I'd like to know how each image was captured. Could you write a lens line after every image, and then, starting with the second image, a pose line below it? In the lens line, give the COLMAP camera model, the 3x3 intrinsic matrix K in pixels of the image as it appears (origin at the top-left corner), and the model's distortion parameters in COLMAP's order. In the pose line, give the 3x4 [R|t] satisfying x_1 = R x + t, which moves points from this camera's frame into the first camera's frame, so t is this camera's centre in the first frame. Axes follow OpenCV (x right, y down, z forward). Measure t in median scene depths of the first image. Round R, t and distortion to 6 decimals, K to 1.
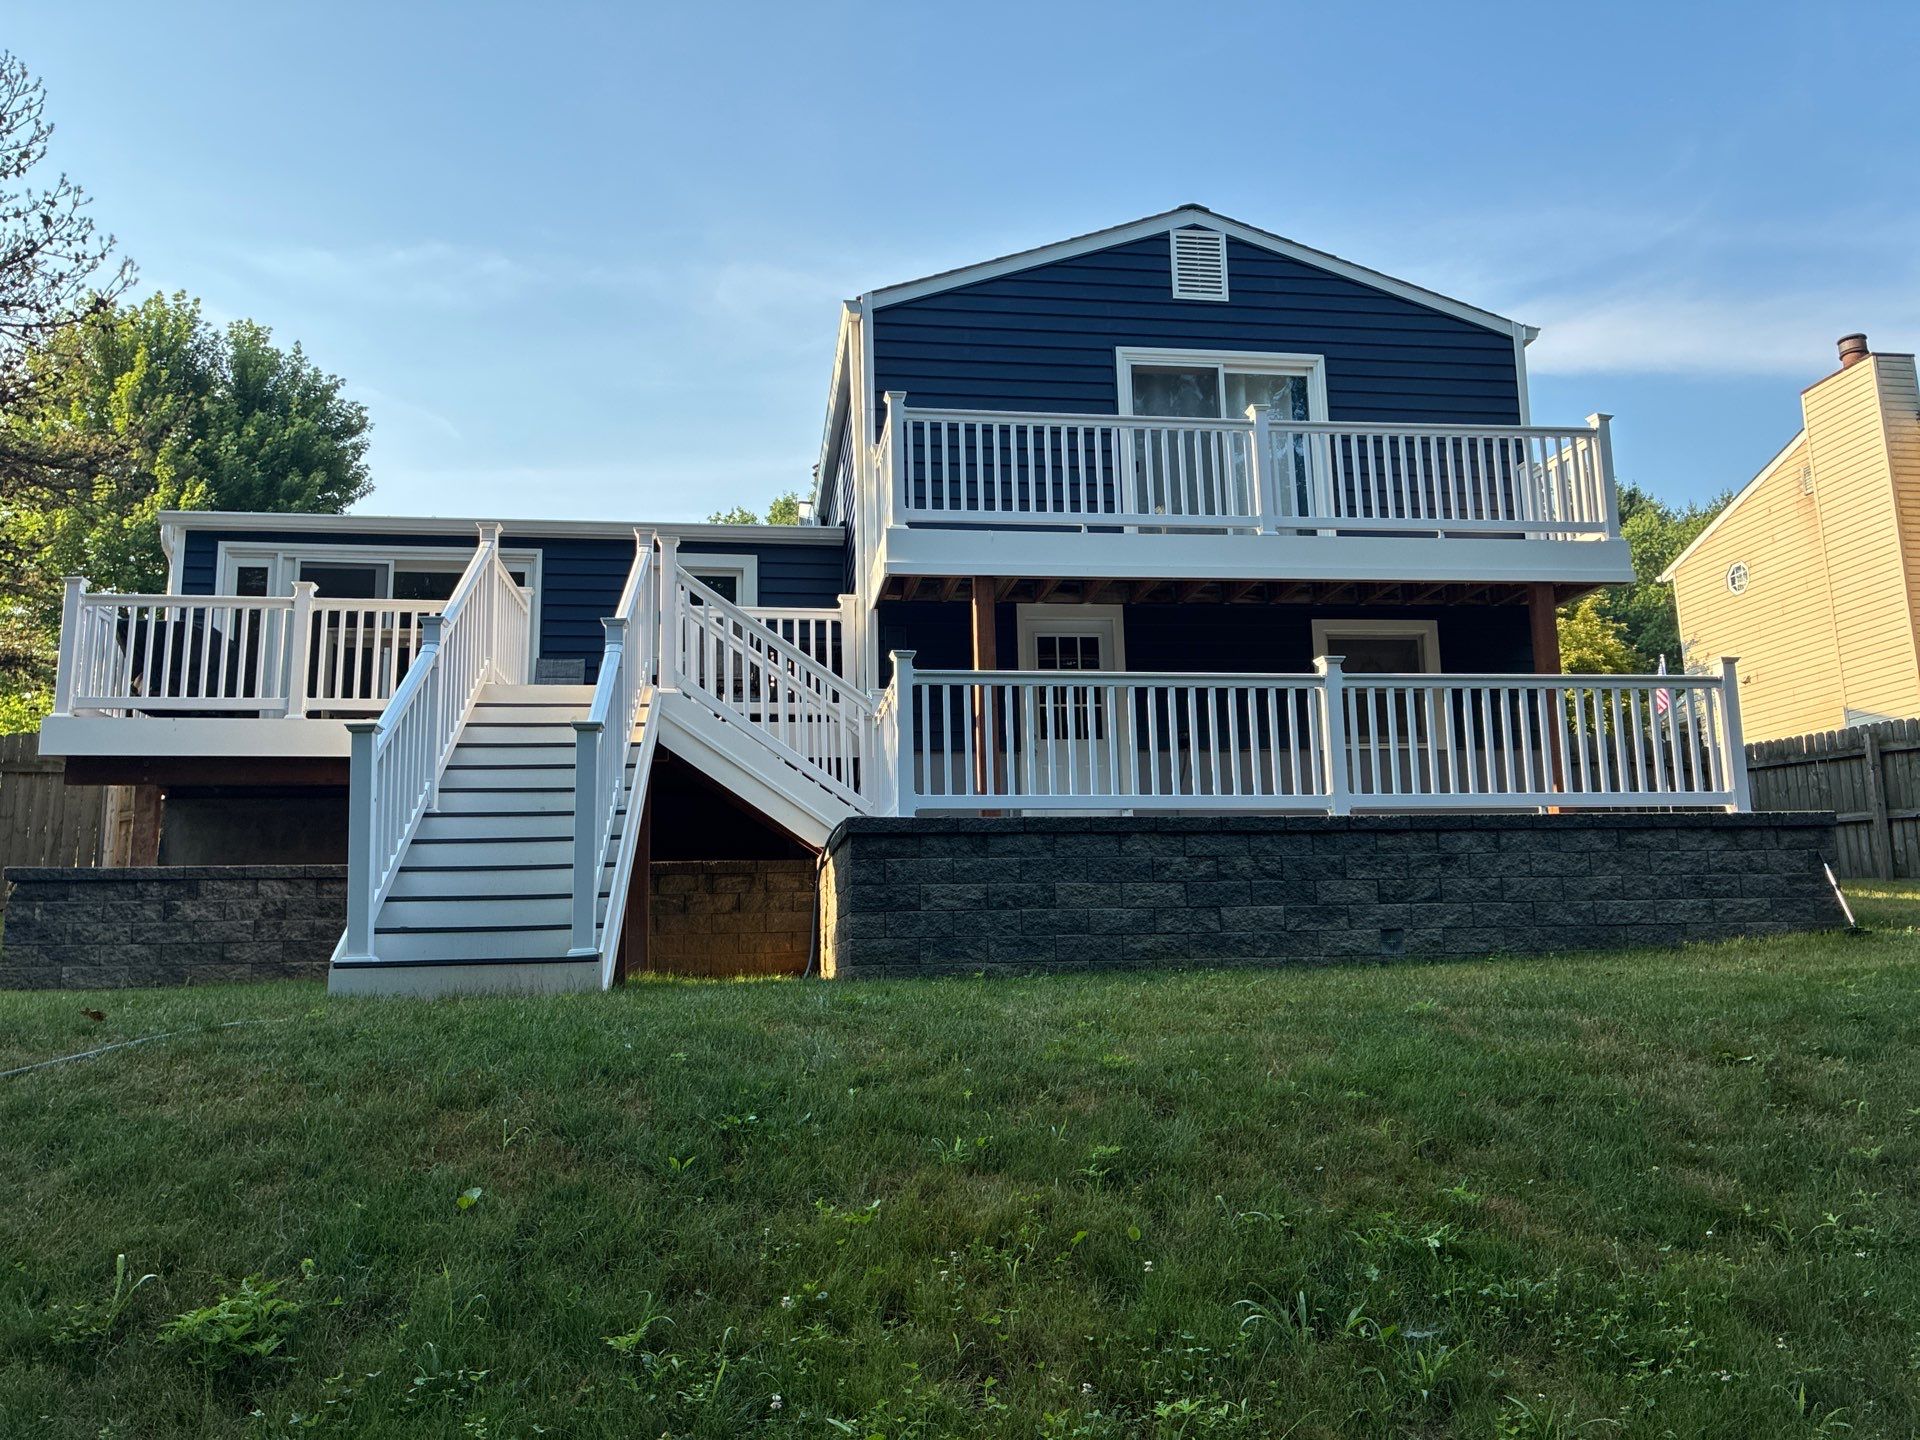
lens RADIAL K [[1444.0, 0, 952.4], [0, 1444.0, 714.4], [0, 0, 1]] dist [0.031970, -0.036398]
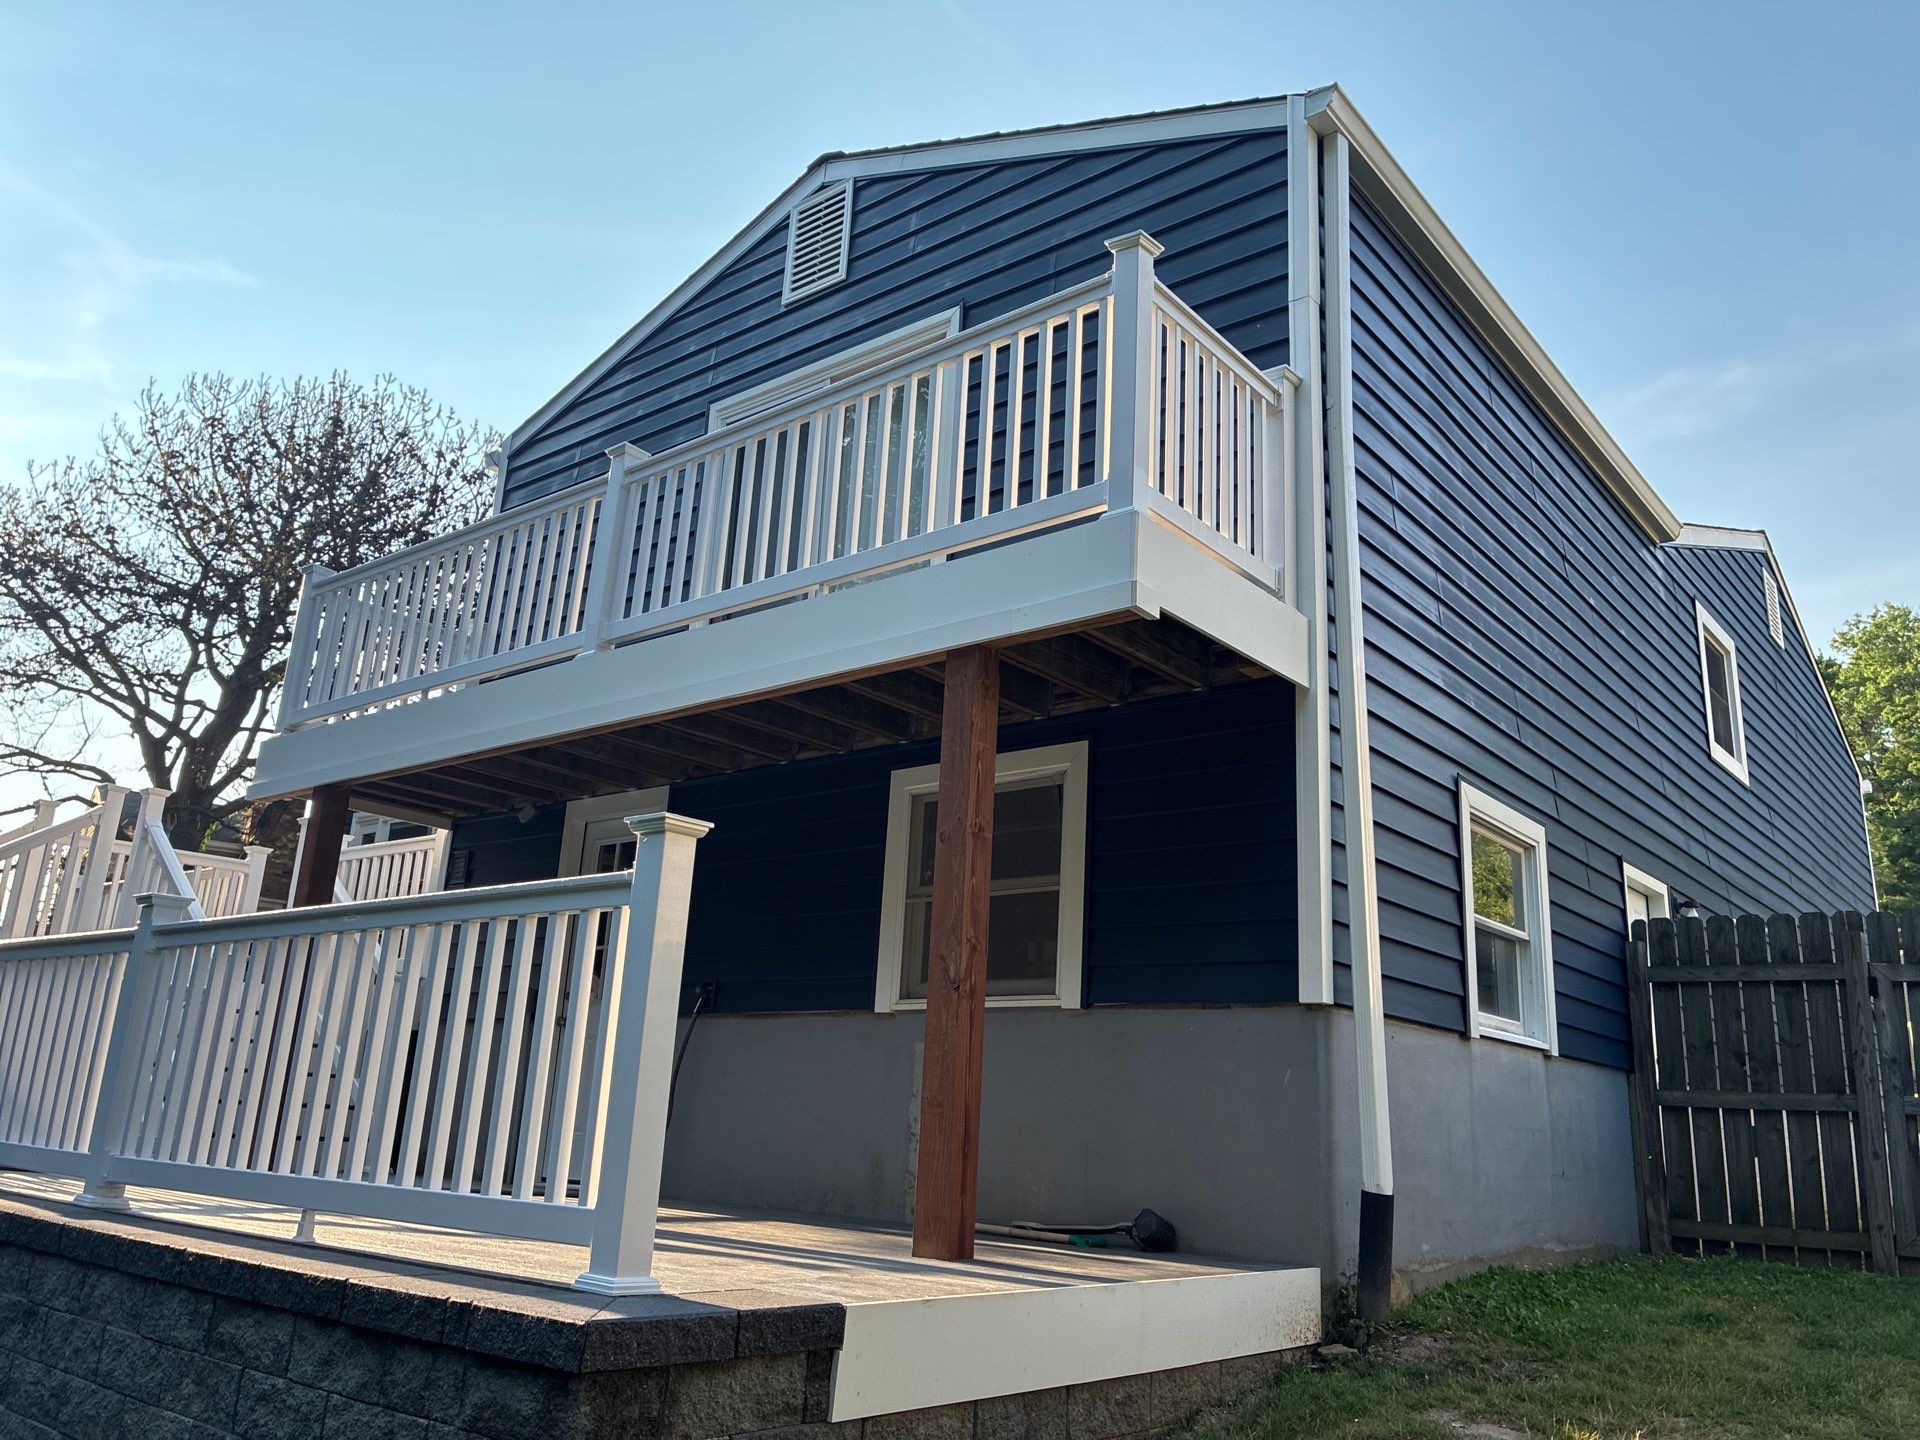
lens RADIAL K [[1444.0, 0, 958.5], [0, 1444.0, 718.1], [0, 0, 1]] dist [0.031970, -0.036398]
pose [[0.669839, -0.142905, -0.728624, 0.650831], [0.067099, 0.988939, -0.132275, -0.009487], [0.739468, 0.039713, 0.672019, 0.617279]]
